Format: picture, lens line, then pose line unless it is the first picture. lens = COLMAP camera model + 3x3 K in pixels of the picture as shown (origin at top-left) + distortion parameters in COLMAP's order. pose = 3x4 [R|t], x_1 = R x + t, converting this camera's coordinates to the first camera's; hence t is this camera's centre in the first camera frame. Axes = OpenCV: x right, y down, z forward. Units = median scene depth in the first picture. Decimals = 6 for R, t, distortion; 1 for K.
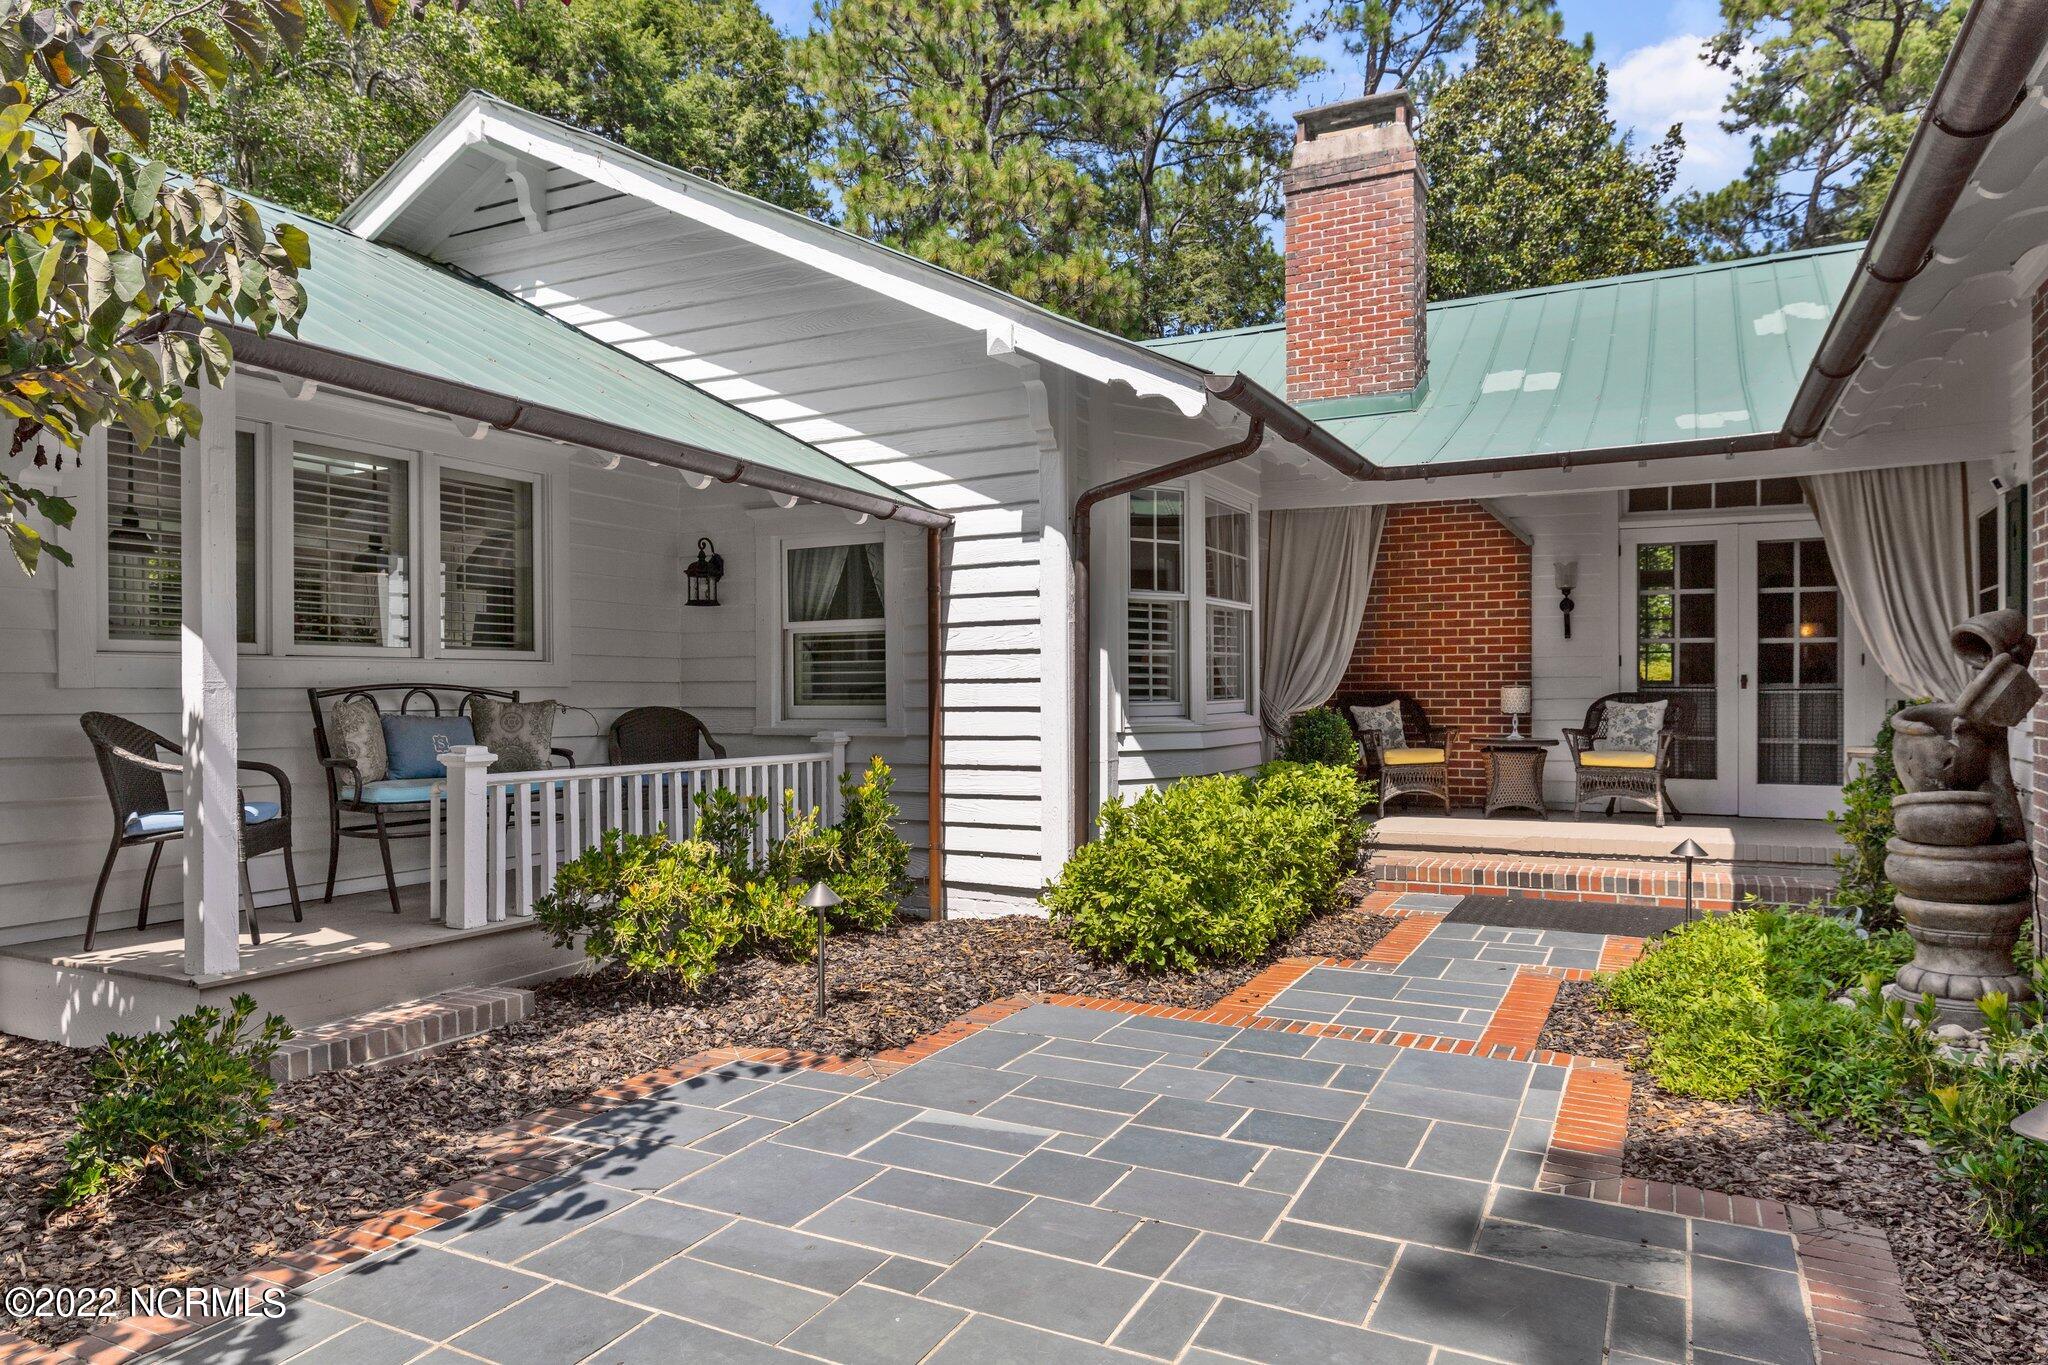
lens RADIAL K [[1257.5, 0, 1031.2], [0, 1257.5, 682.3], [0, 0, 1]] dist [0.005602, 0.000299]
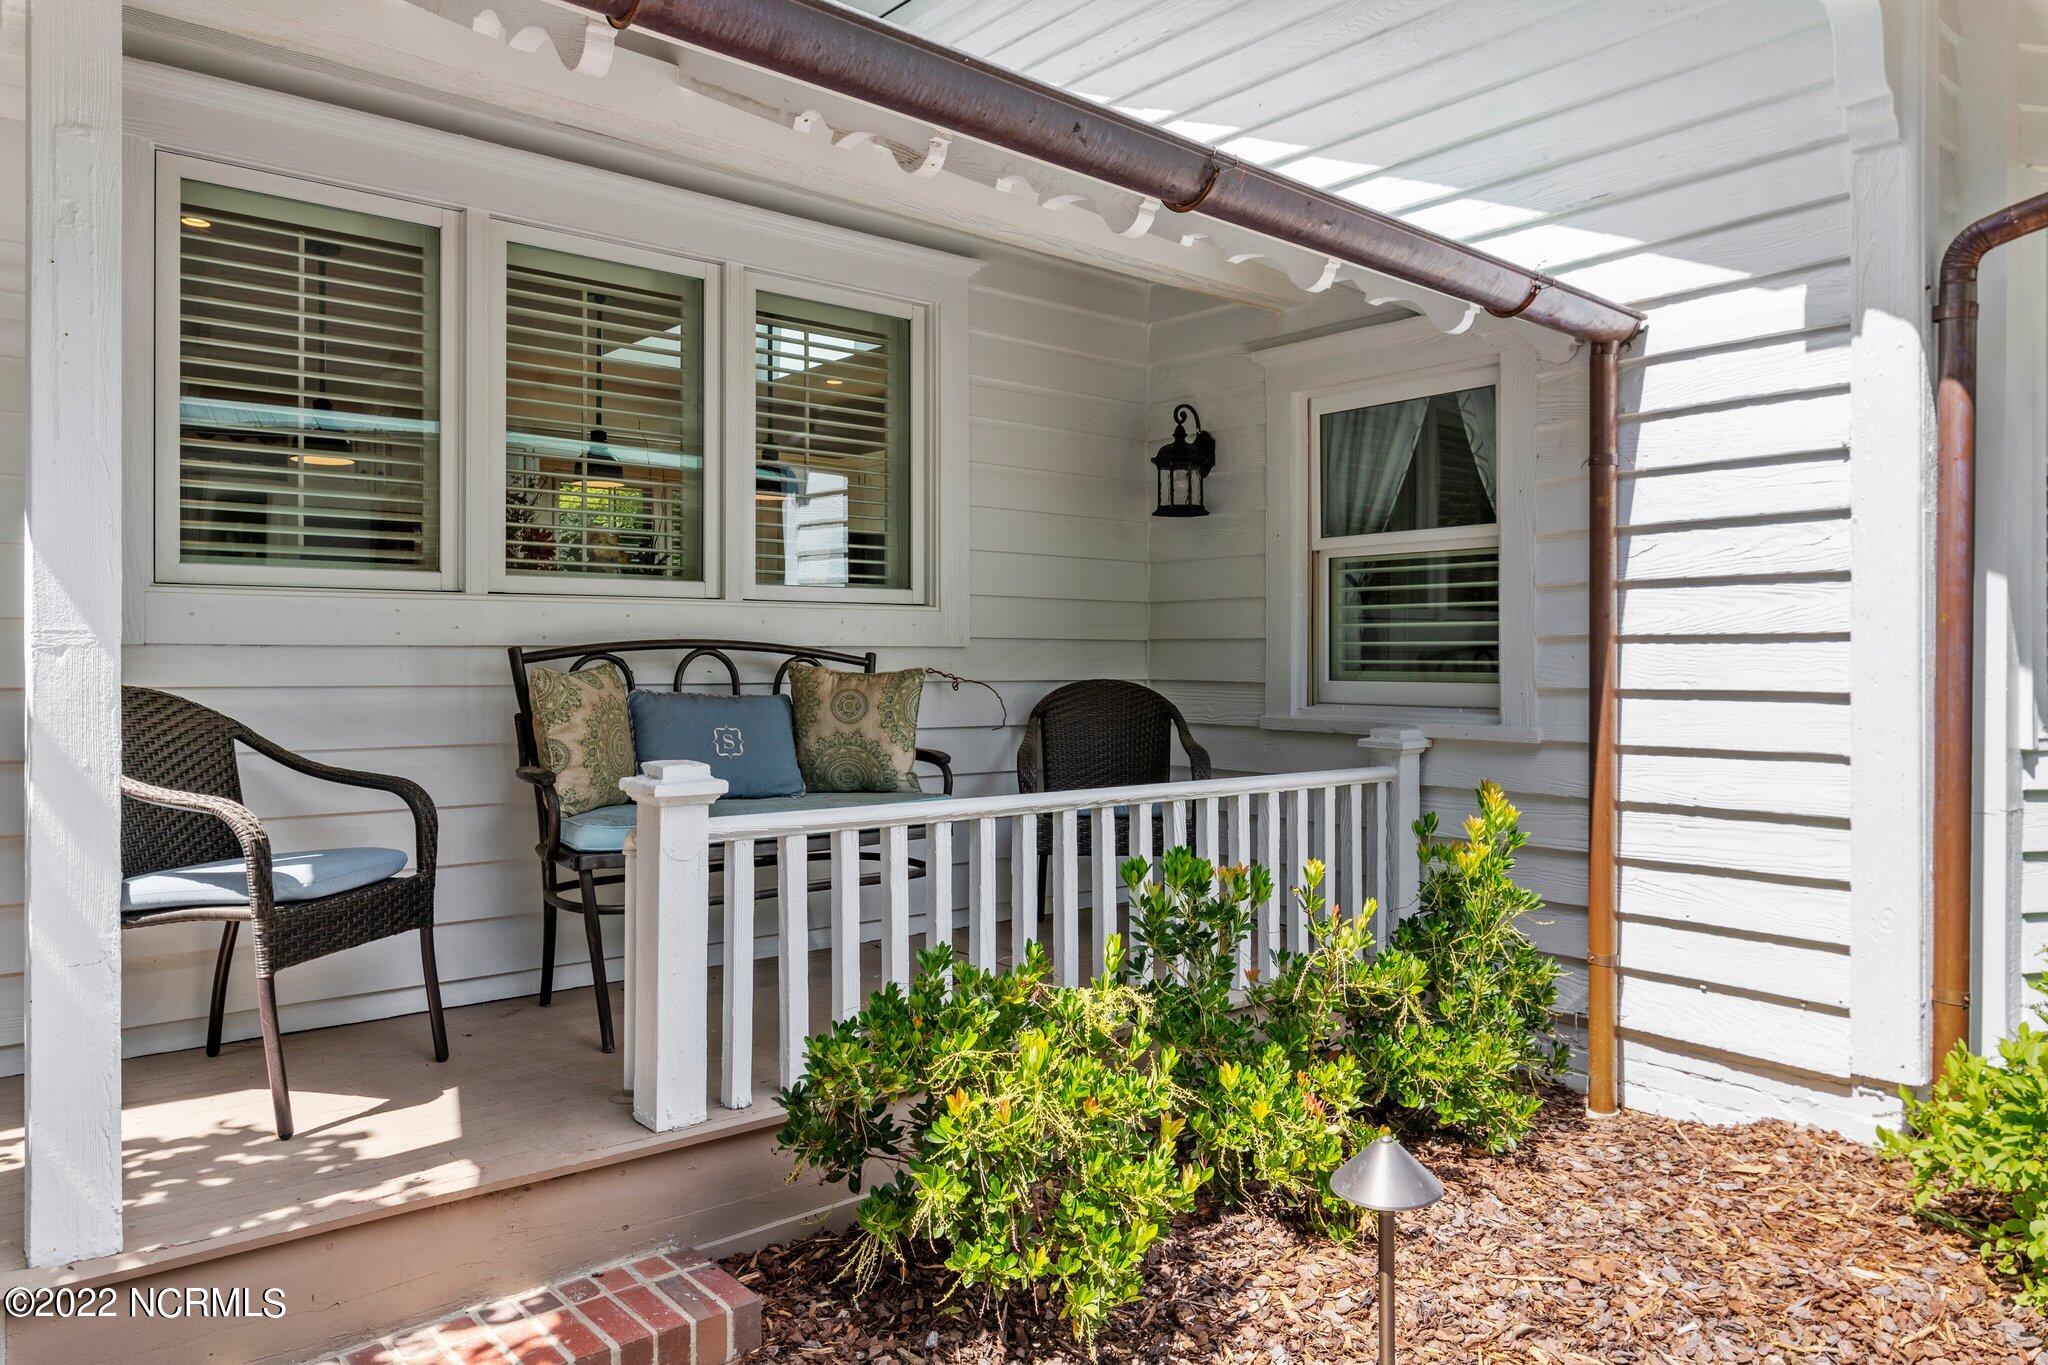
lens RADIAL K [[1383.3, 0, 1036.3], [0, 1383.3, 664.8], [0, 0, 1]] dist [-0.004346, 0.002095]
pose [[0.921593, 0.009479, -0.388043, -0.074234], [-0.003722, 0.999872, 0.015584, 0.001767], [0.388141, -0.012918, 0.921510, 0.406913]]
